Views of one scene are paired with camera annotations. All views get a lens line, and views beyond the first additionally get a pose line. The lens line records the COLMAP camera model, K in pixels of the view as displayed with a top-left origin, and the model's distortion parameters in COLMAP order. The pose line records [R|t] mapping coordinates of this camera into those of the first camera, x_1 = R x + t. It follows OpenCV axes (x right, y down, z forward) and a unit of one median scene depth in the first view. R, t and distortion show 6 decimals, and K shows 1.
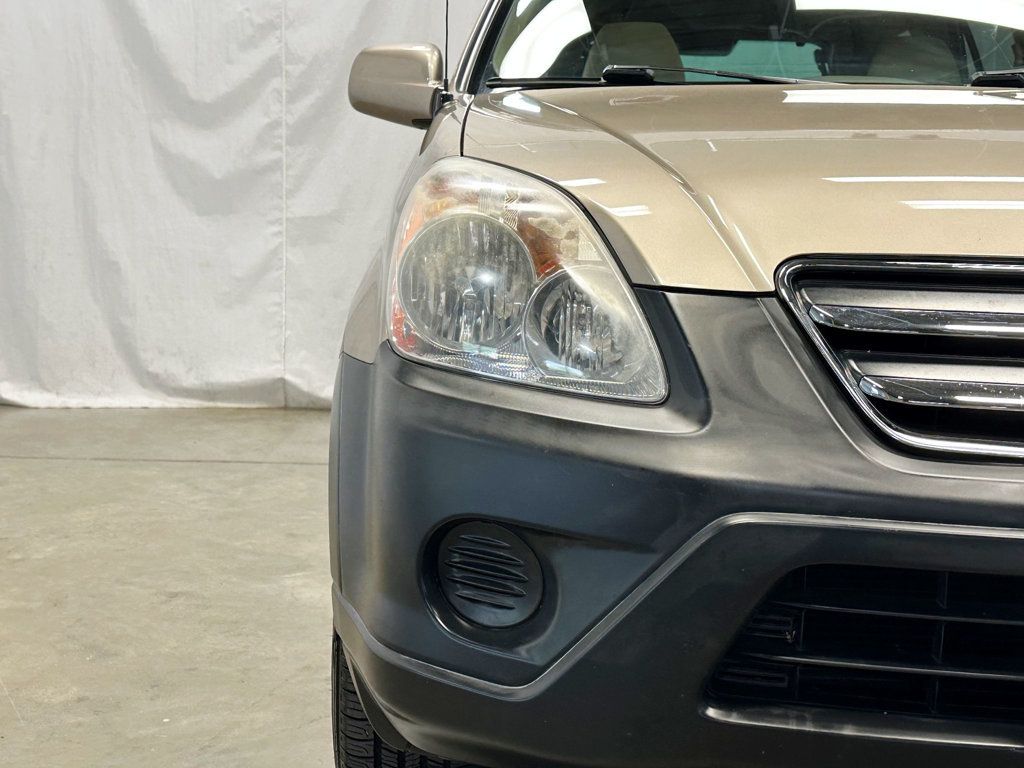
lens RADIAL K [[1359.2, 0, 512.0], [0, 1359.2, 384.0], [0, 0, 1]] dist [0.268943, -0.670361]
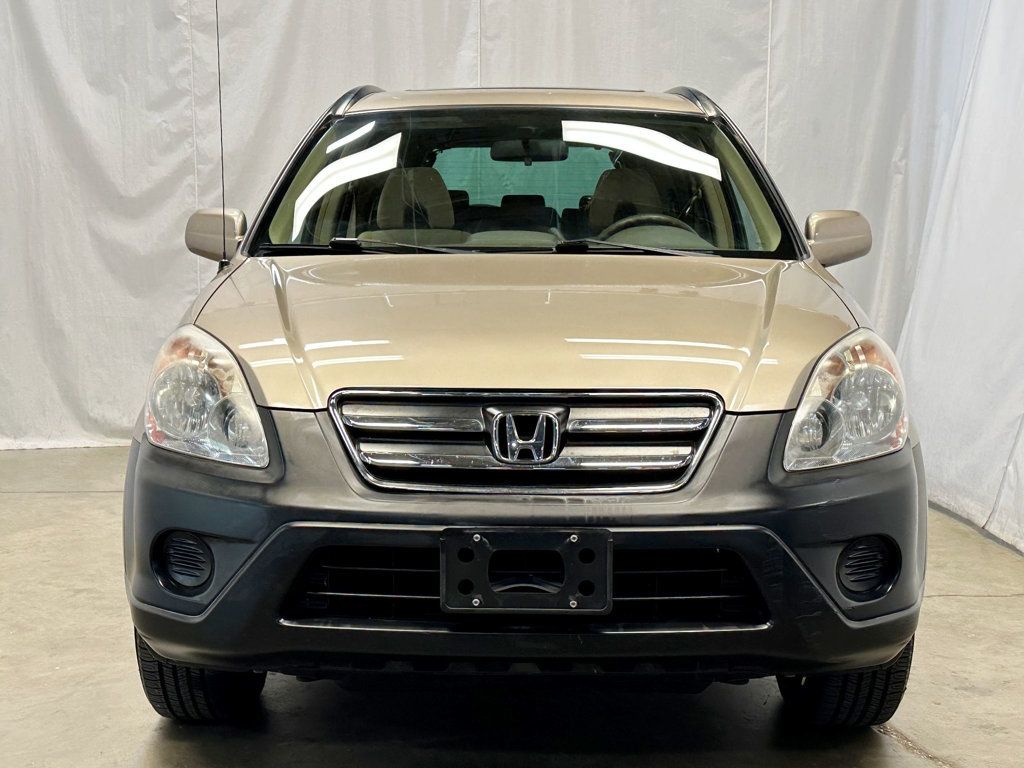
lens RADIAL K [[1359.2, 0, 512.0], [0, 1359.2, 384.0], [0, 0, 1]] dist [0.268943, -0.670361]
pose [[0.999669, -0.025644, 0.002237, 0.152765], [0.025662, 0.999637, -0.008214, -0.026809], [-0.002025, 0.008269, 0.999964, -0.320436]]
